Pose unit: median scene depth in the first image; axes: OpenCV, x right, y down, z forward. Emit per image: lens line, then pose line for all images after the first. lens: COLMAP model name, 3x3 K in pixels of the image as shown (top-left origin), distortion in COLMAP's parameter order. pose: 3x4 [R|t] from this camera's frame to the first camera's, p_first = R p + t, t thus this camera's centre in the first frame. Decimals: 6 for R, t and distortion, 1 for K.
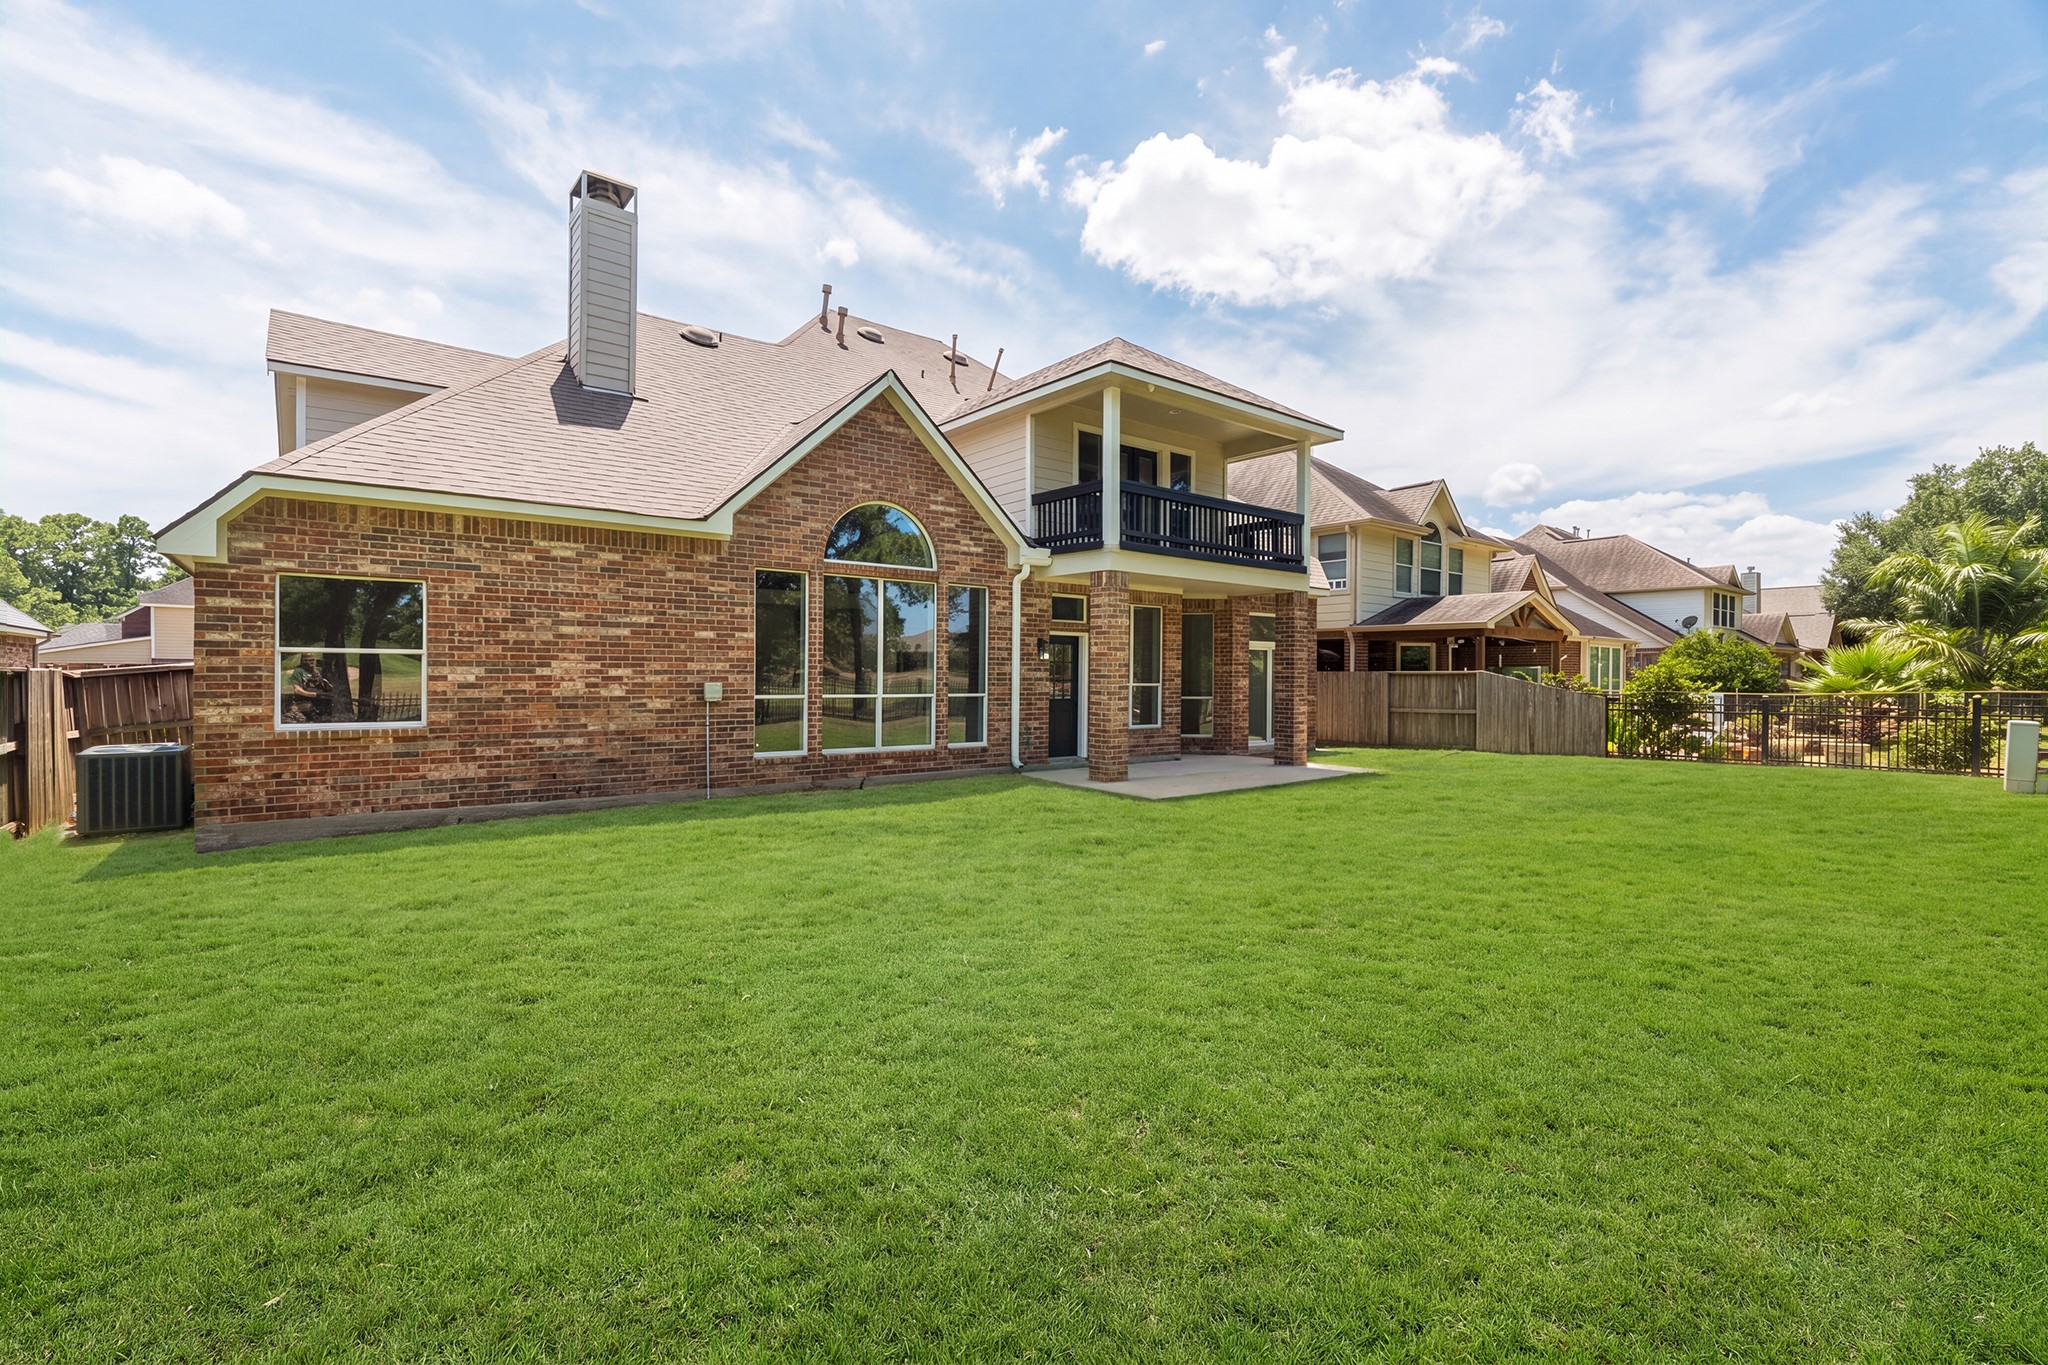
lens RADIAL K [[925.7, 0, 1034.3], [0, 925.7, 692.2], [0, 0, 1]] dist [-0.003668, -0.000717]
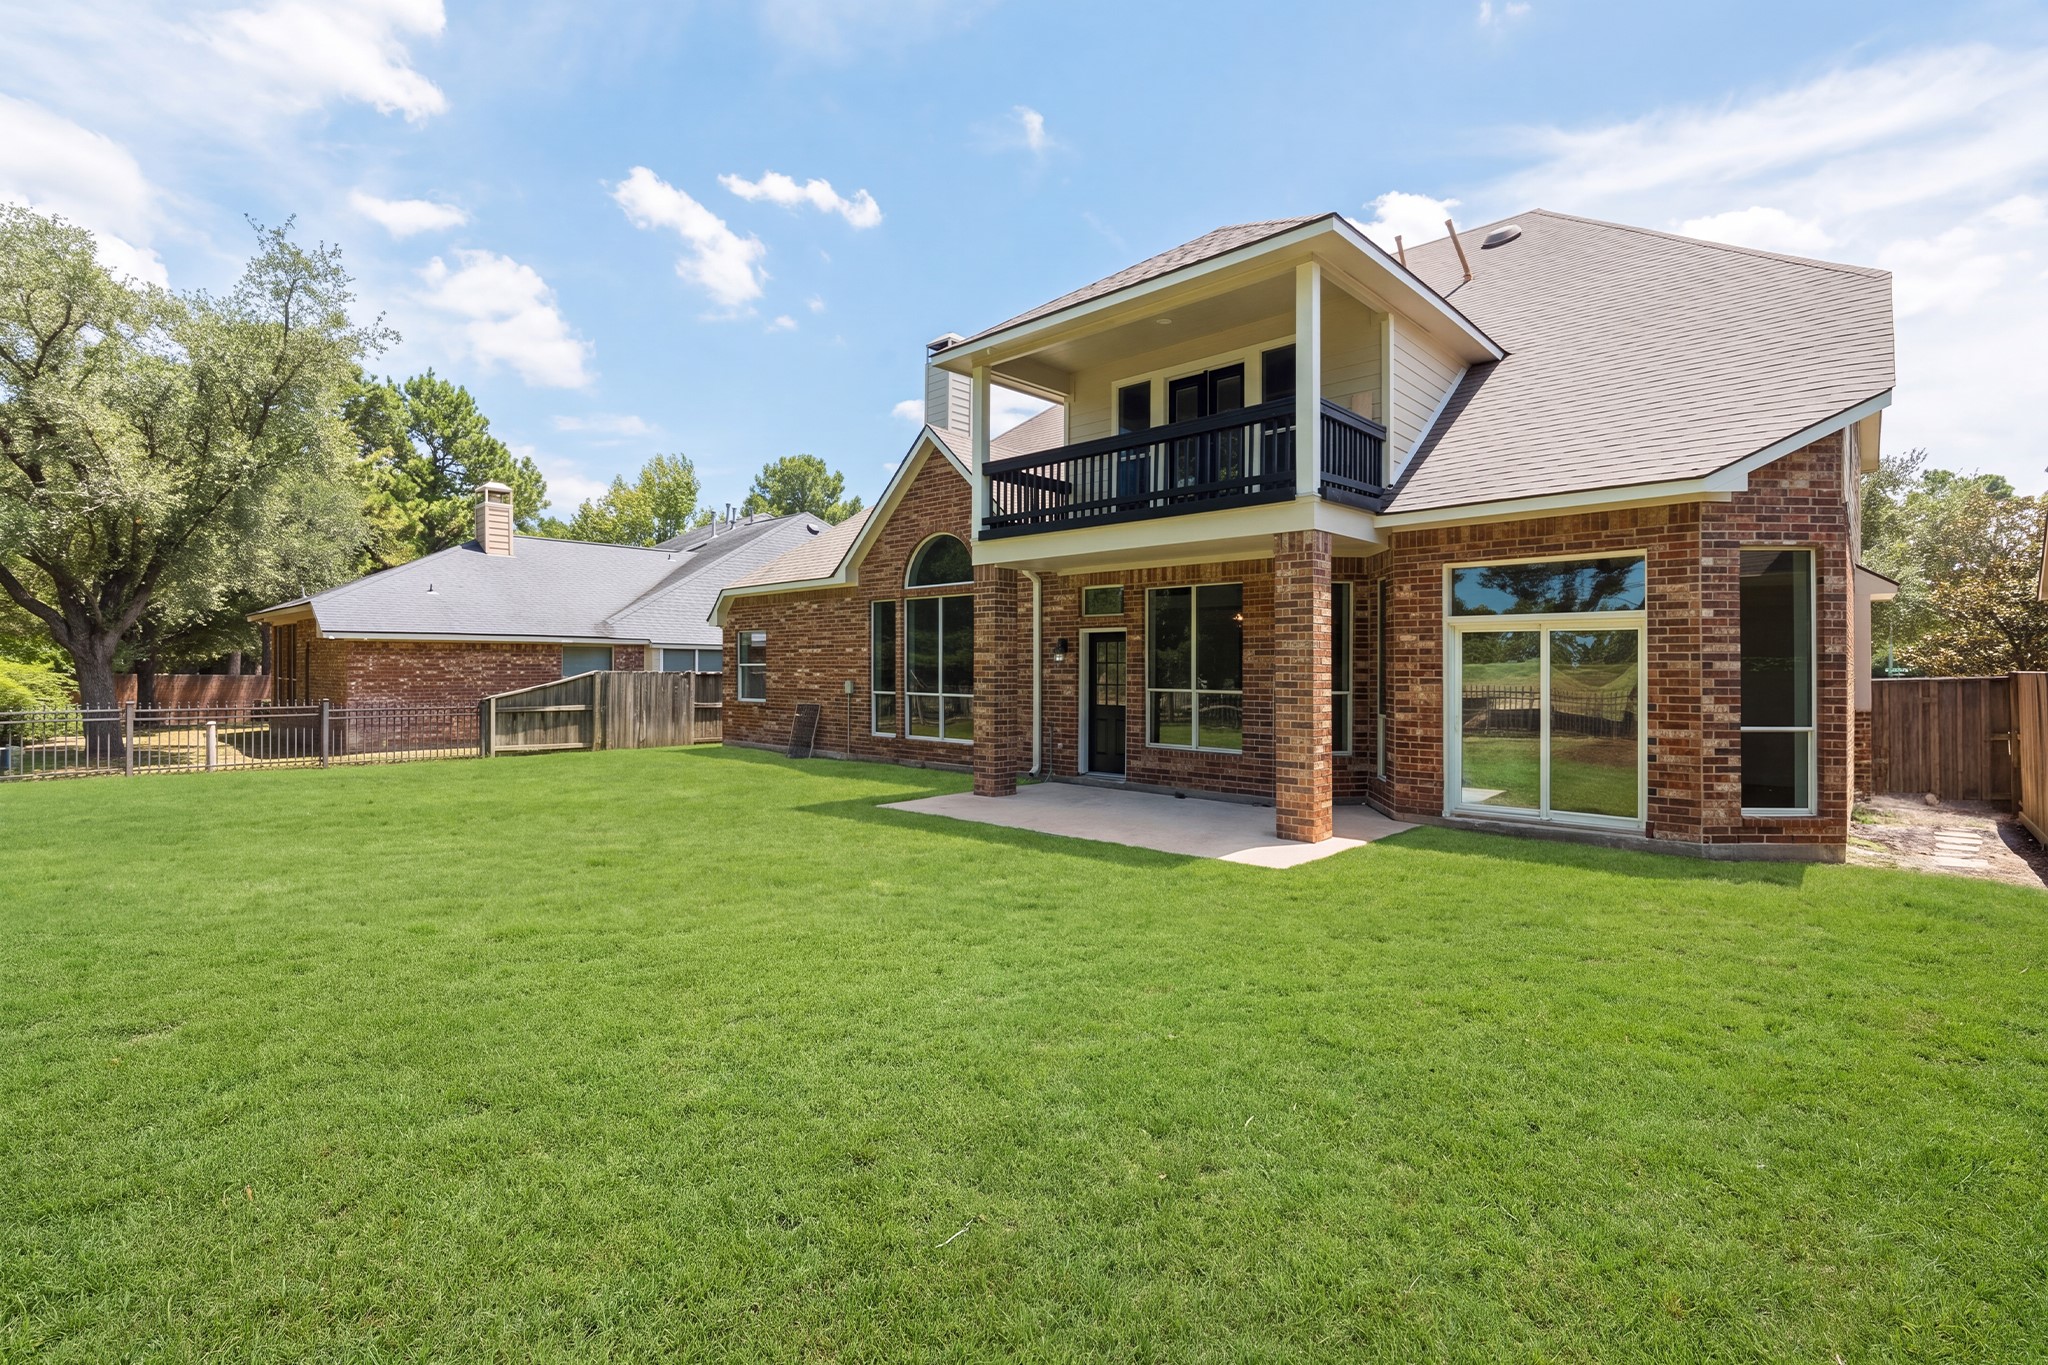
lens RADIAL K [[925.7, 0, 1032.8], [0, 925.7, 665.1], [0, 0, 1]] dist [-0.003668, -0.000717]
pose [[0.128600, -0.007234, -0.991670, 0.926042], [-0.014766, 0.999849, -0.009209, -0.022345], [0.991587, 0.015828, 0.128474, 0.867930]]
